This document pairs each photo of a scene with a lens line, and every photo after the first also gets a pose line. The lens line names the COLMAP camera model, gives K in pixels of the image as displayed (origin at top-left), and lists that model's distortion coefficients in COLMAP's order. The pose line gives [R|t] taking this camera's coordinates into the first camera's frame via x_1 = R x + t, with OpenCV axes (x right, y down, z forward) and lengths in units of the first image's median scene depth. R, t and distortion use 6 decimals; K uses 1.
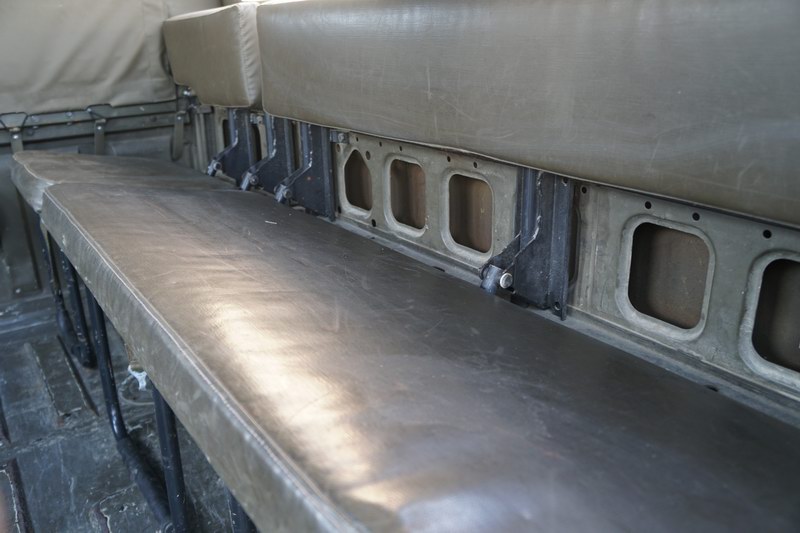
lens RADIAL K [[672.3, 0, 392.3], [0, 672.3, 266.2], [0, 0, 1]] dist [-0.153337, 0.146408]
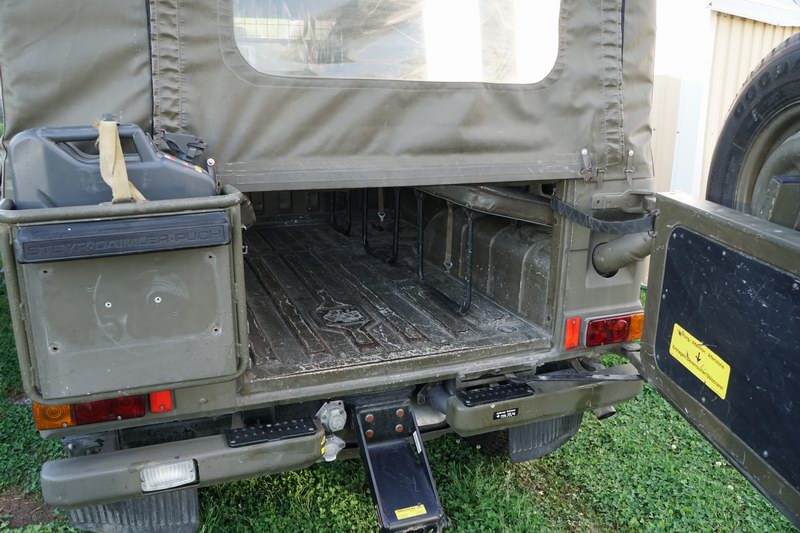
lens RADIAL K [[672.3, 0, 395.2], [0, 672.3, 266.5], [0, 0, 1]] dist [-0.153337, 0.146408]
pose [[0.971802, 0.097543, -0.214676, 0.205695], [-0.114056, 0.991286, -0.065901, 0.373130], [0.206377, 0.088528, 0.974459, -1.175017]]
